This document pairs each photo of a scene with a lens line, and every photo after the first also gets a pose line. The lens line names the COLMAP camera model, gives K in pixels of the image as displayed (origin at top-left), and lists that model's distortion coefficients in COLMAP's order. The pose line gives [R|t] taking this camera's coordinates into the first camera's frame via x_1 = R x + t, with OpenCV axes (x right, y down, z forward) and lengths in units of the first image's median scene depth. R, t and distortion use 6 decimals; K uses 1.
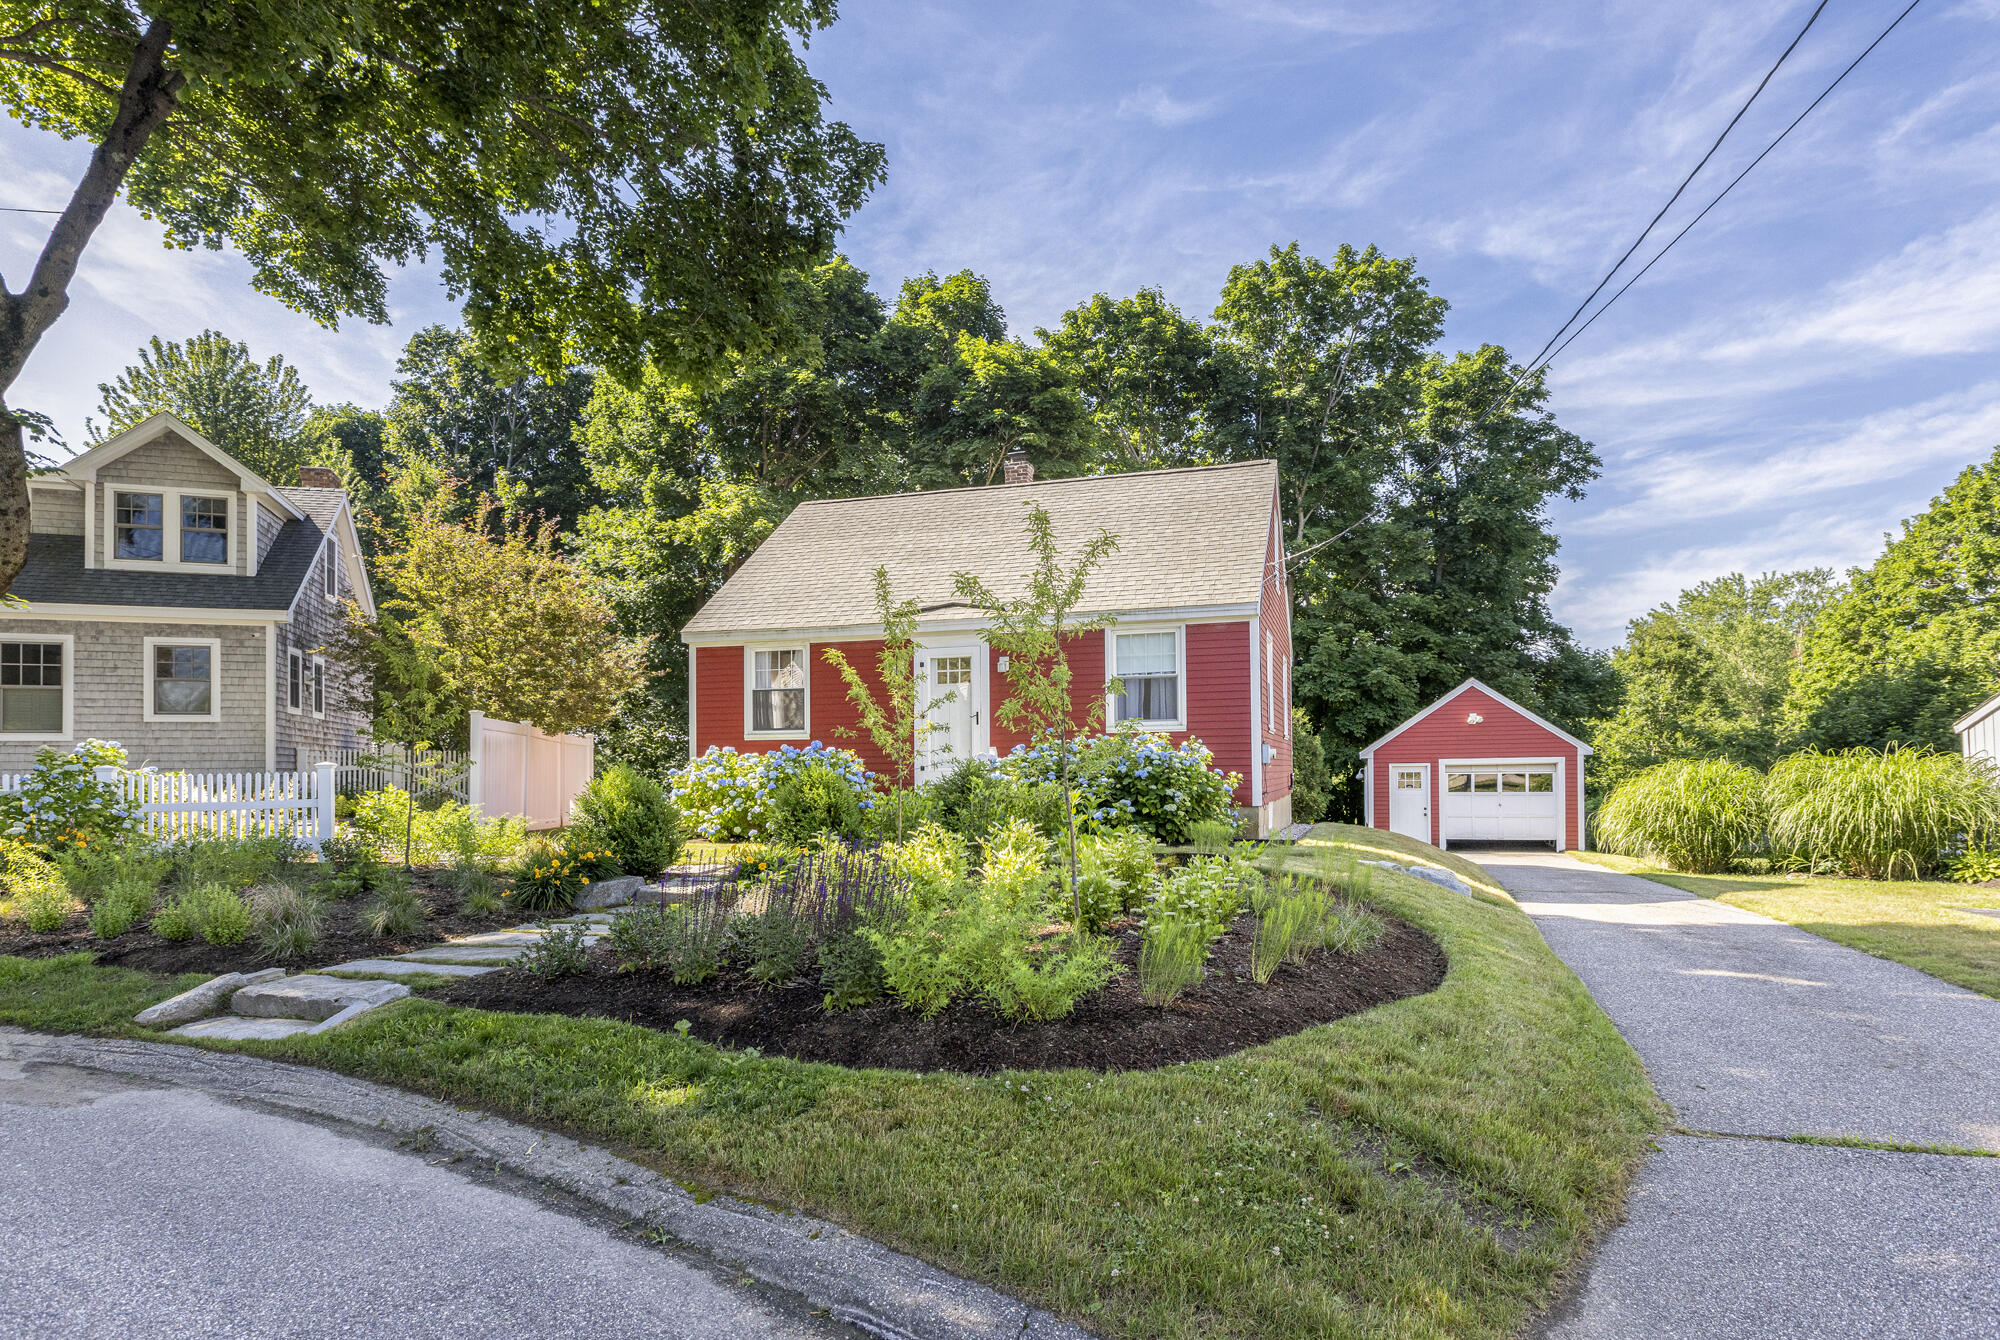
lens RADIAL K [[1026.7, 0, 974.8], [0, 1026.7, 733.1], [0, 0, 1]] dist [0.000828, 0.002553]
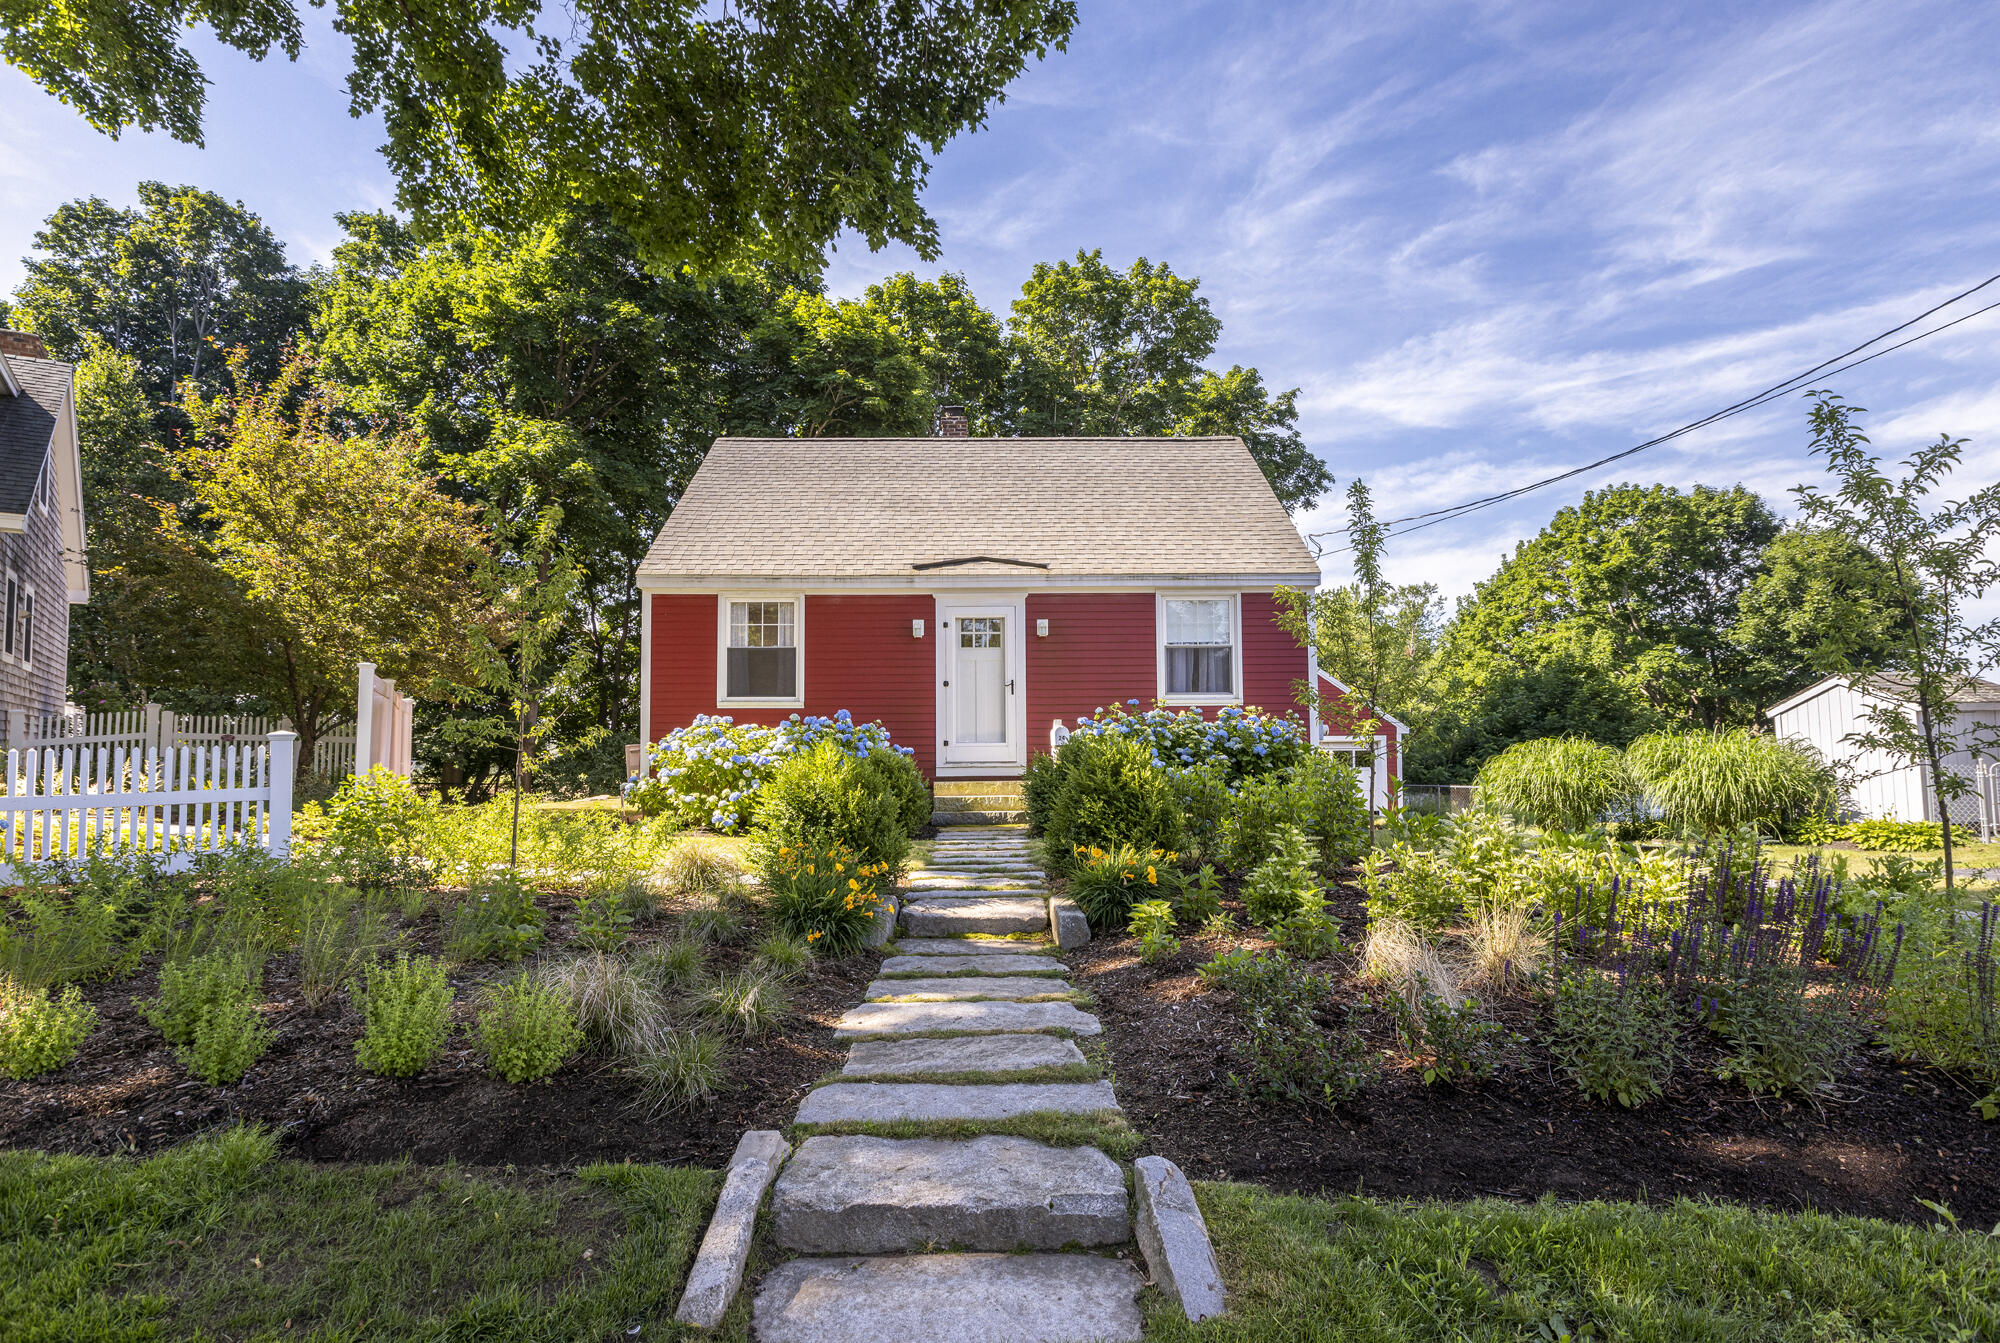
lens RADIAL K [[972.0, 0, 895.5], [0, 972.0, 672.1], [0, 0, 1]] dist [-0.000132, 0.000435]
pose [[0.956608, 0.025720, 0.290240, -0.170103], [-0.014319, 0.999043, -0.041336, 0.004339], [-0.291026, 0.035387, 0.956061, 0.113806]]
